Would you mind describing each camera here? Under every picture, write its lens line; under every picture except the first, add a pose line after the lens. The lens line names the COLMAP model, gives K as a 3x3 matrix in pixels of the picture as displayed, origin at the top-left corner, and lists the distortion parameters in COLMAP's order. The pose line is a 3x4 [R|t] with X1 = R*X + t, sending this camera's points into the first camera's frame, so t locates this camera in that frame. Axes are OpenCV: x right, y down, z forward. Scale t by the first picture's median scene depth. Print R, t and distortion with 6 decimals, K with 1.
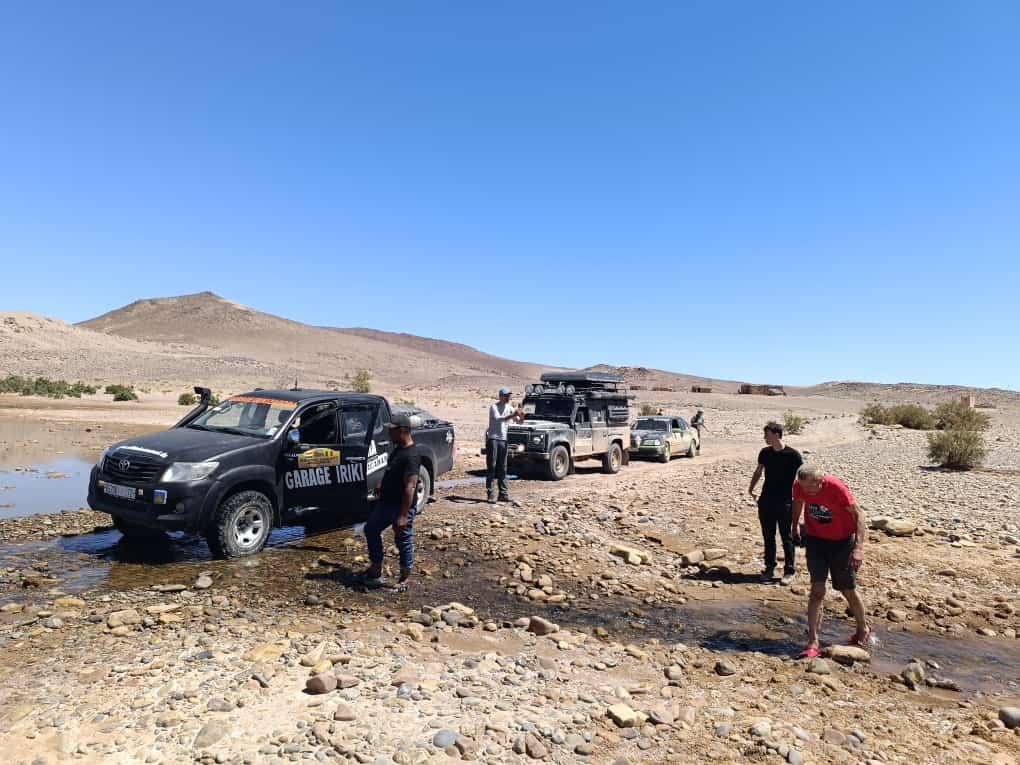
lens RADIAL K [[701.8, 0, 508.5], [0, 701.8, 387.6], [0, 0, 1]] dist [0.040381, -0.031066]
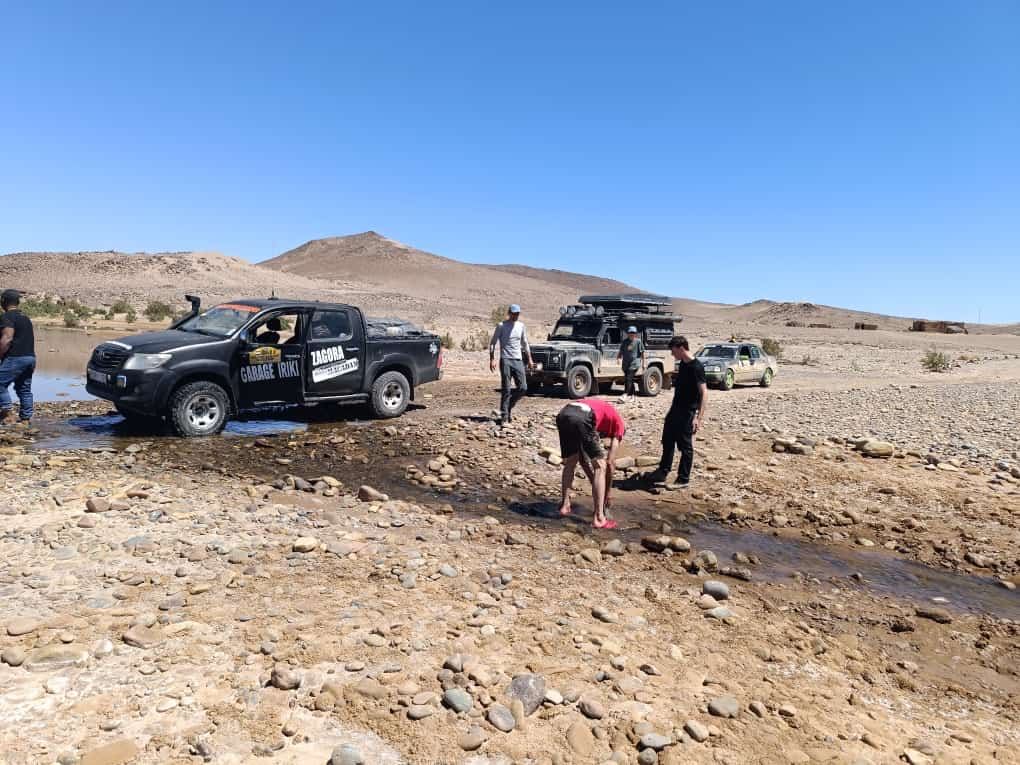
lens RADIAL K [[701.8, 0, 503.4], [0, 701.8, 385.6], [0, 0, 1]] dist [0.040381, -0.031066]
pose [[0.975640, 0.026427, -0.217781, 0.184993], [-0.007424, 0.996127, 0.087615, 0.024021], [0.219253, -0.083864, 0.972057, -0.011553]]
